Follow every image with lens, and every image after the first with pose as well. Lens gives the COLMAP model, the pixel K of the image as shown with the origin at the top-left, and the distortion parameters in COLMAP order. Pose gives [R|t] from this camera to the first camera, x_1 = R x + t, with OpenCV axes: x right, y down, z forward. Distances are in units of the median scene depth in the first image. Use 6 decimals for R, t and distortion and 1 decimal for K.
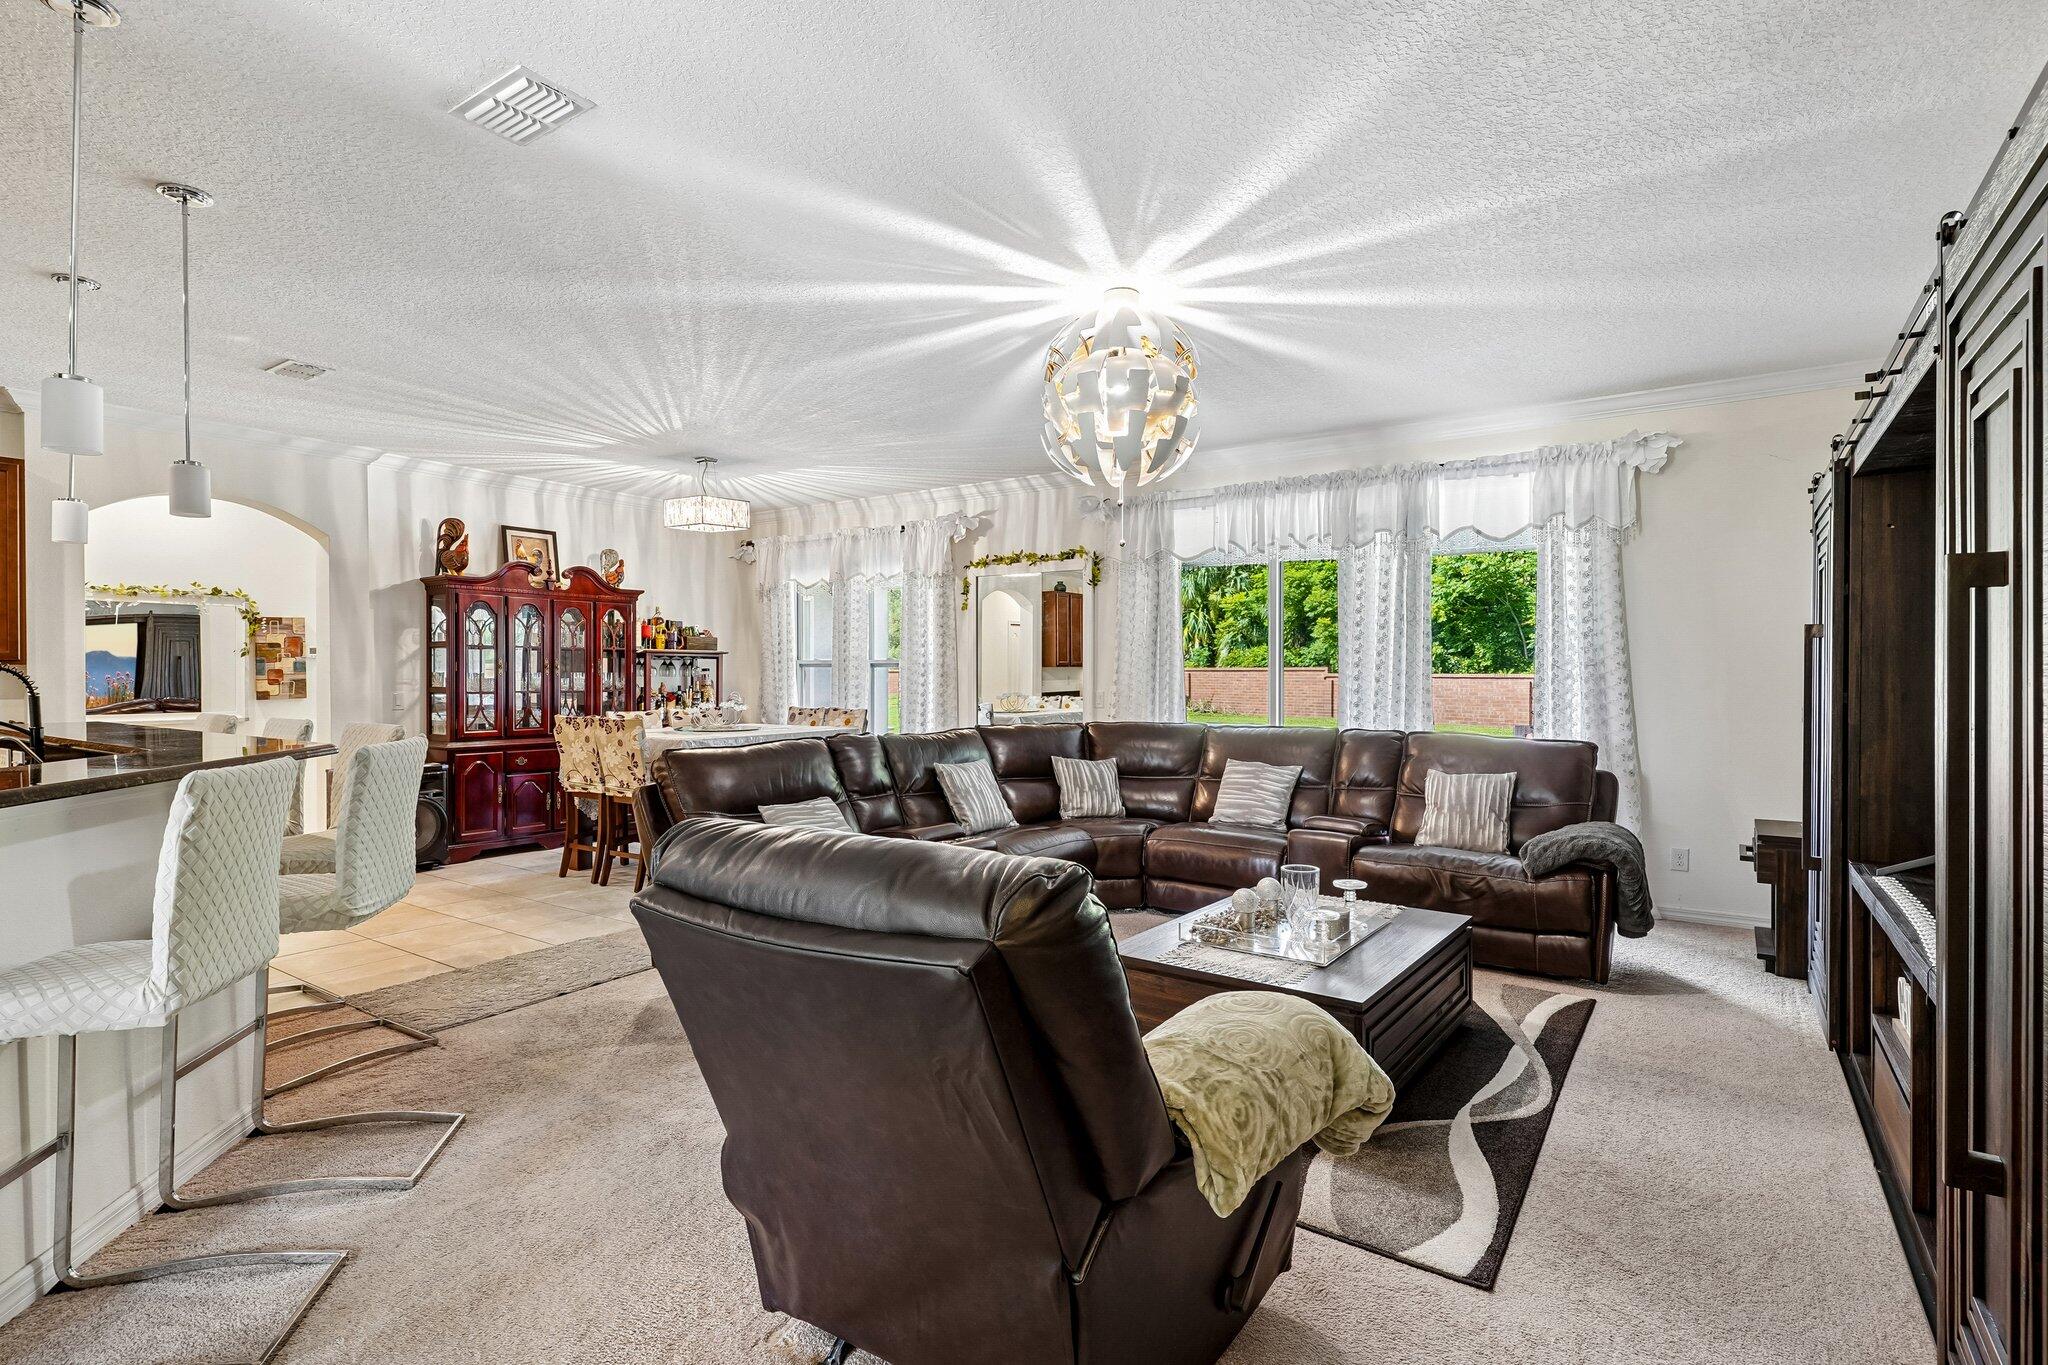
lens RADIAL K [[988.5, 0, 1024.0], [0, 988.5, 682.5], [0, 0, 1]] dist [0.002392, 0.000005]
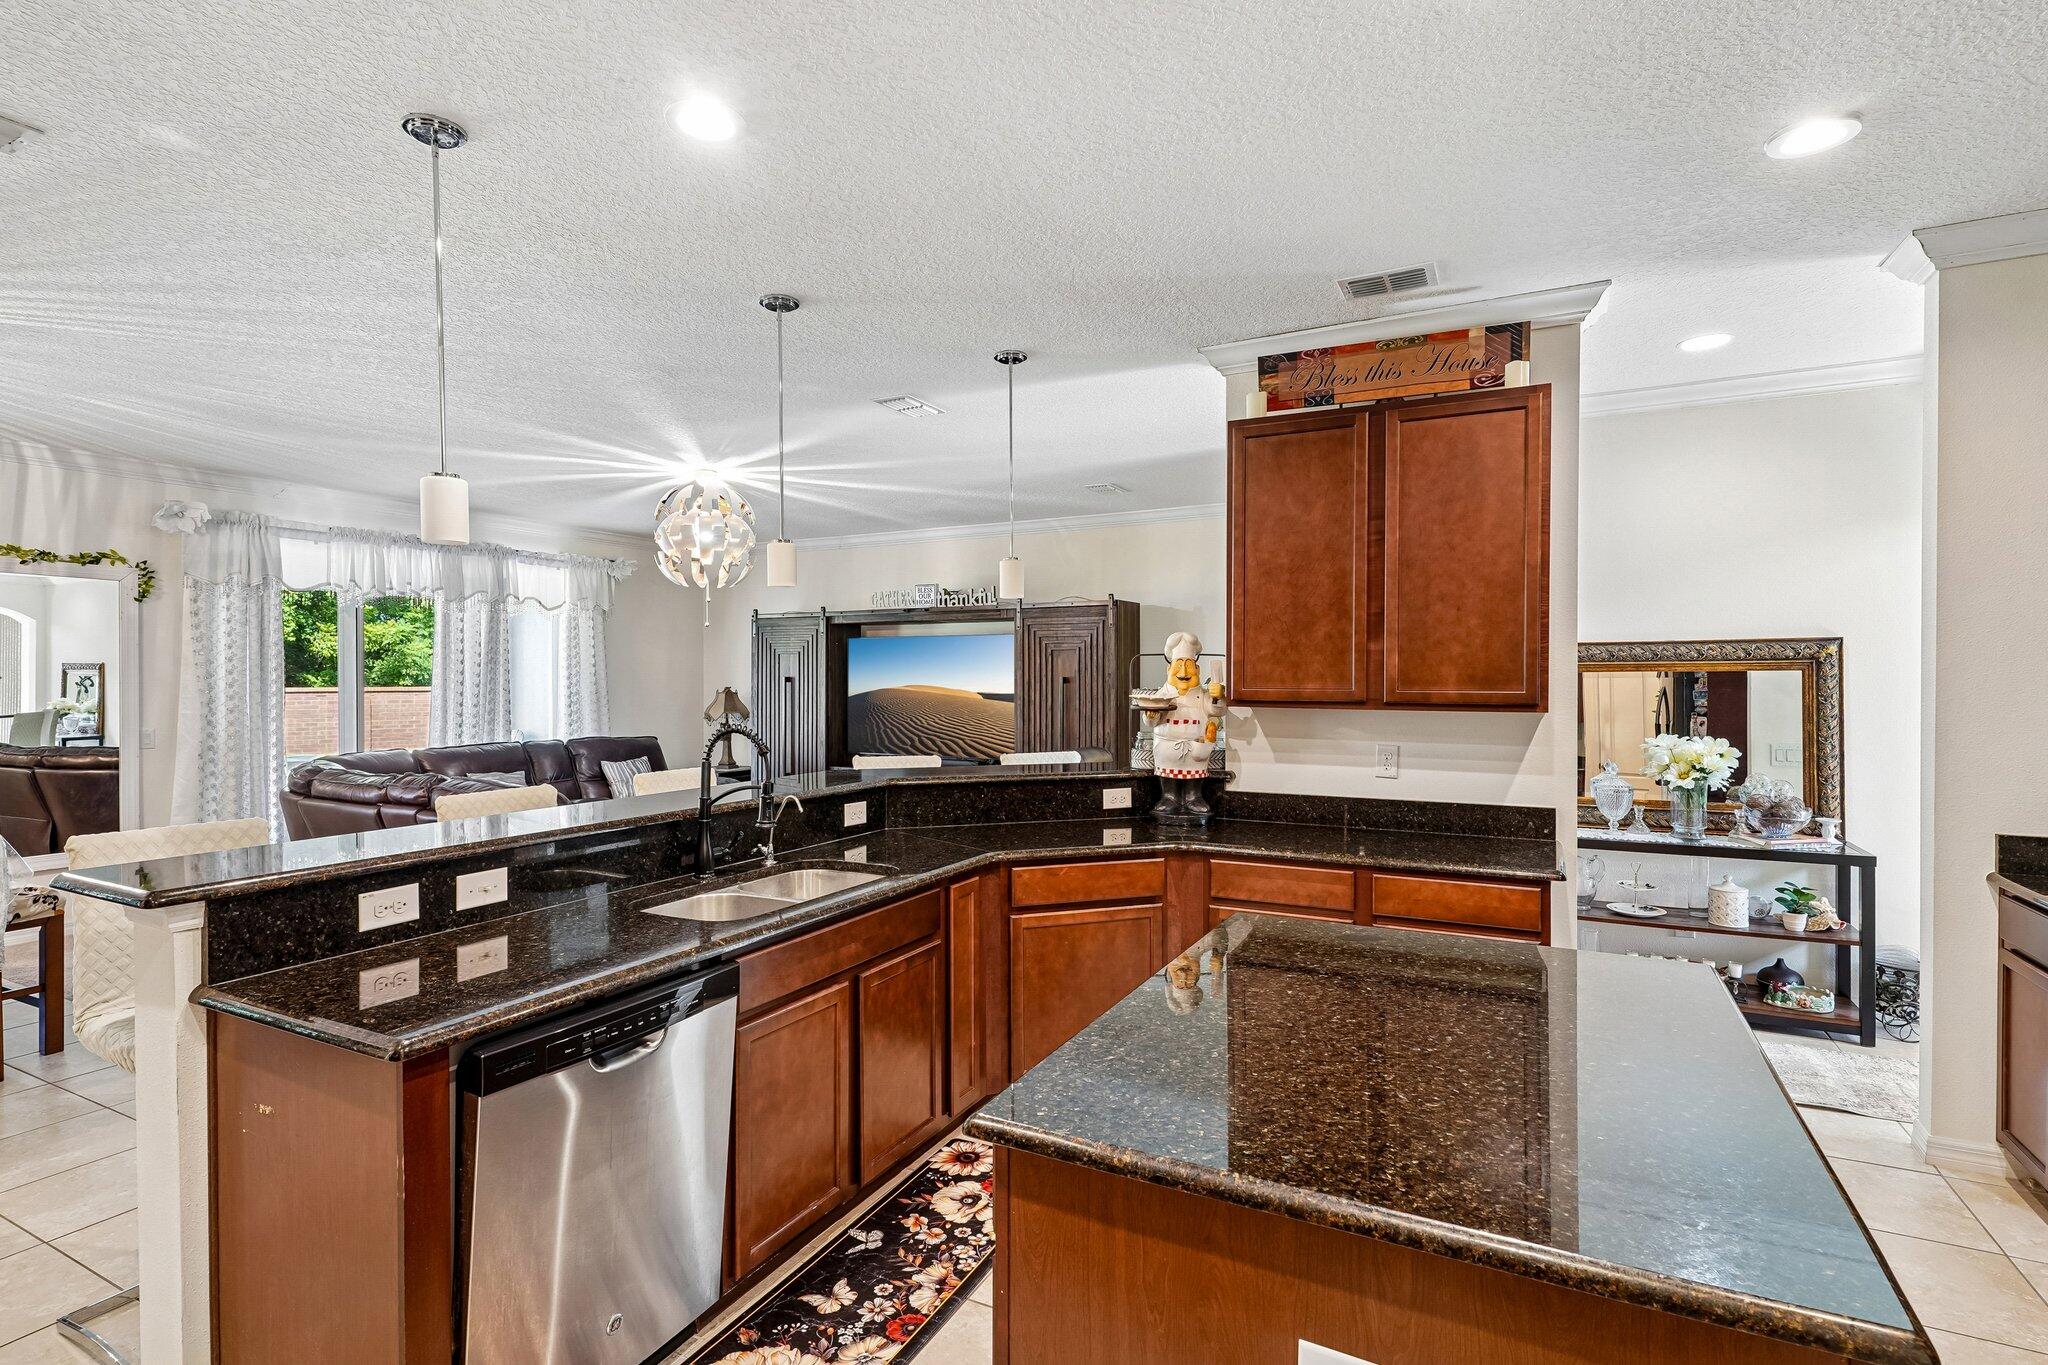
lens RADIAL K [[988.5, 0, 1024.0], [0, 988.5, 682.5], [0, 0, 1]] dist [0.002392, 0.000005]
pose [[-0.124859, -0.004654, 0.992164, -0.831243], [0.010745, 0.999924, 0.006043, -0.026762], [-0.992116, 0.011415, -0.124799, 0.358887]]
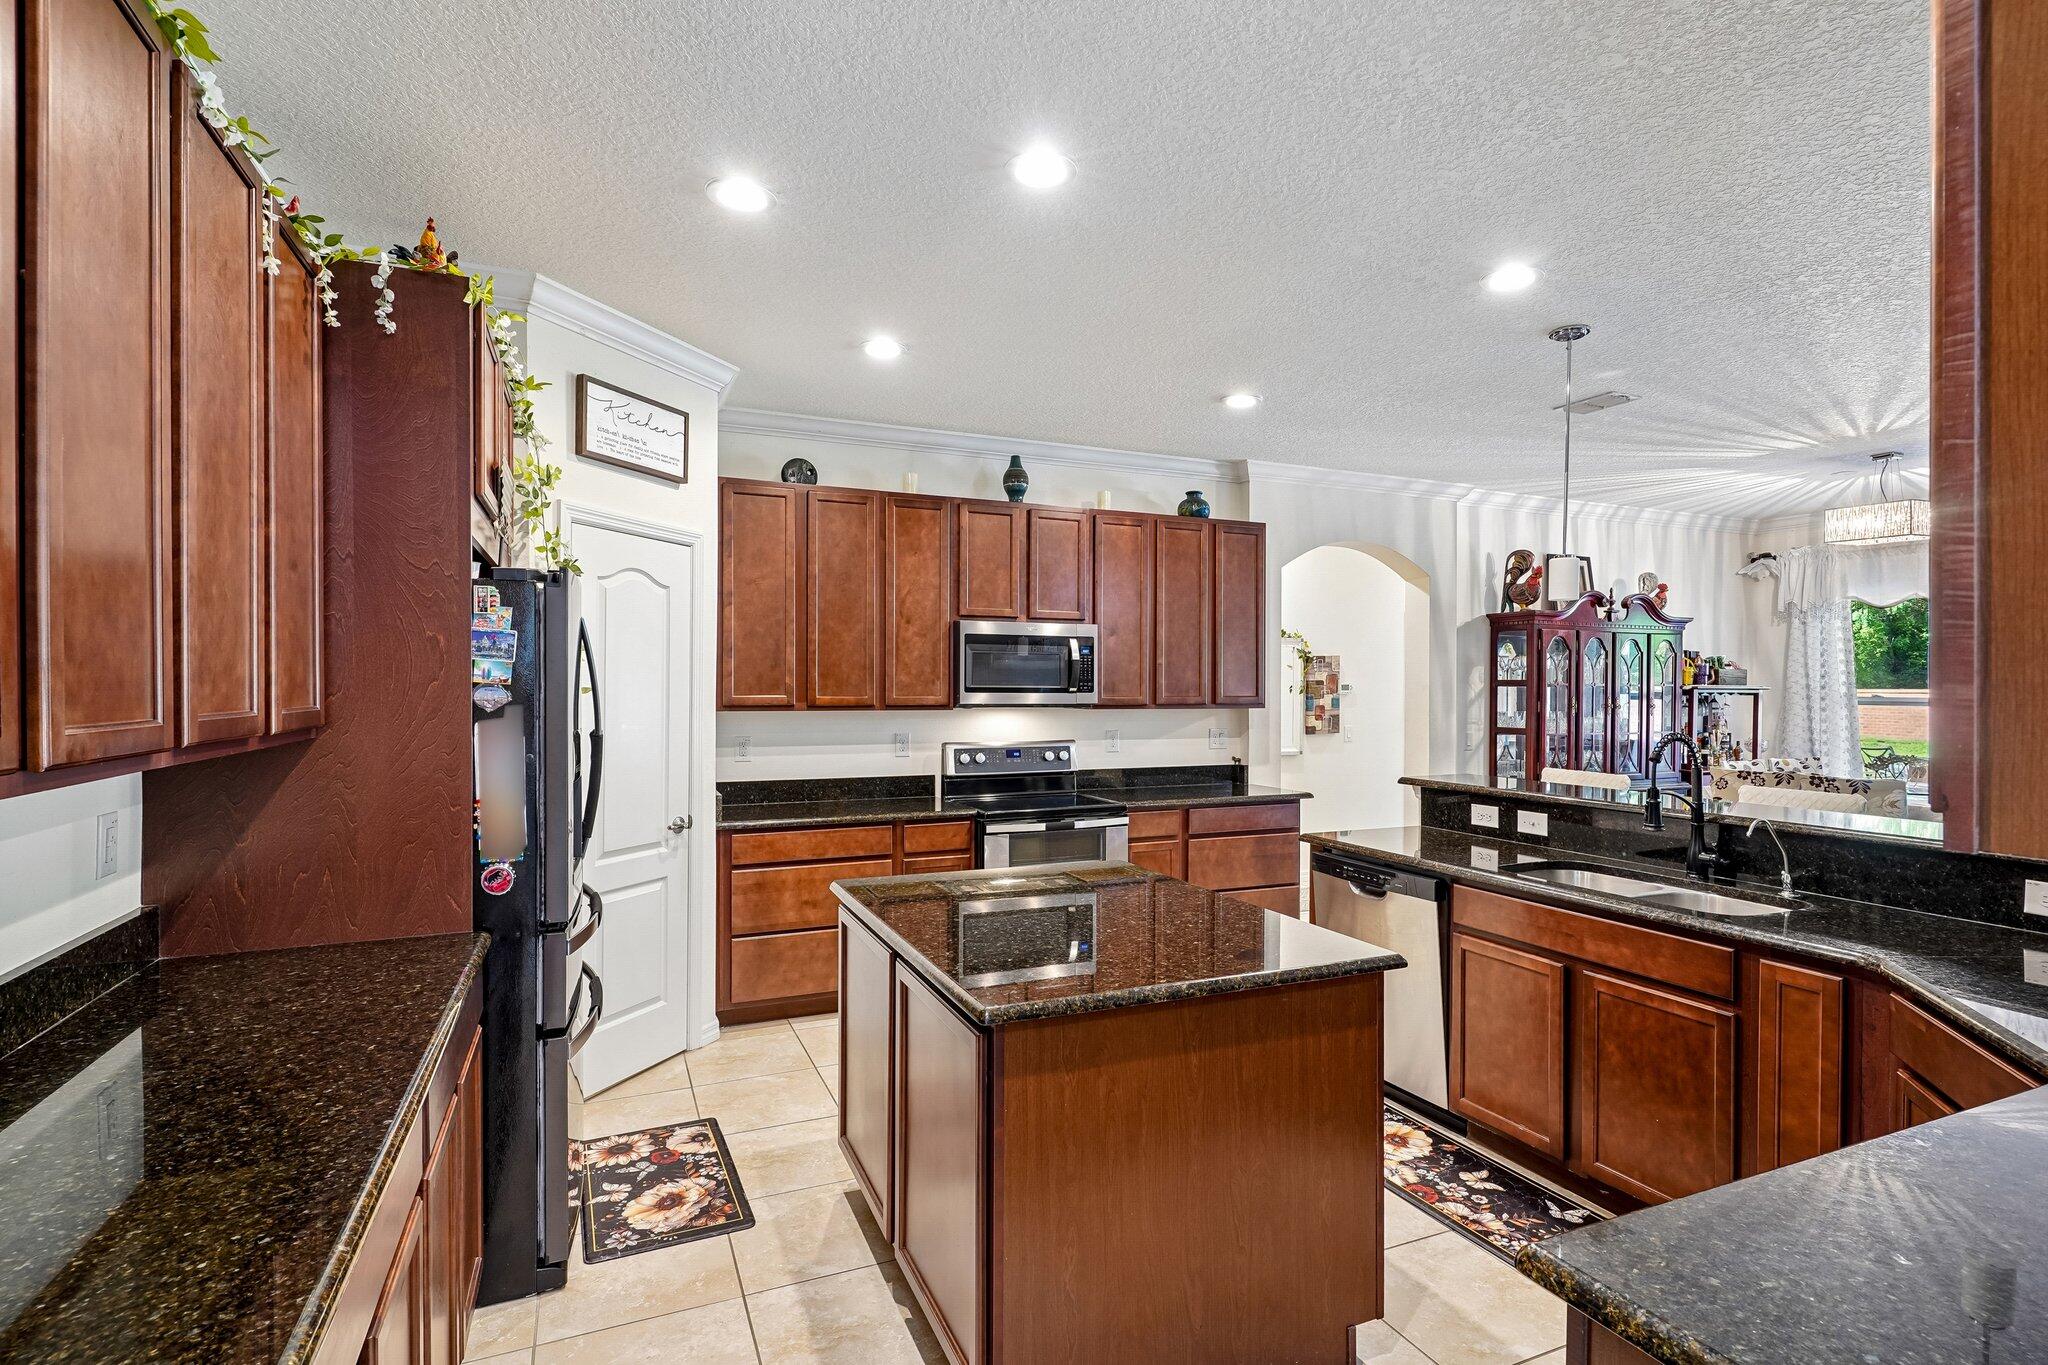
lens RADIAL K [[988.5, 0, 1024.0], [0, 988.5, 682.5], [0, 0, 1]] dist [0.002392, 0.000005]
pose [[0.848744, 0.002426, -0.528798, -0.457055], [-0.009025, 0.999910, -0.009900, -0.023883], [0.528726, 0.013175, 0.848690, -0.054720]]
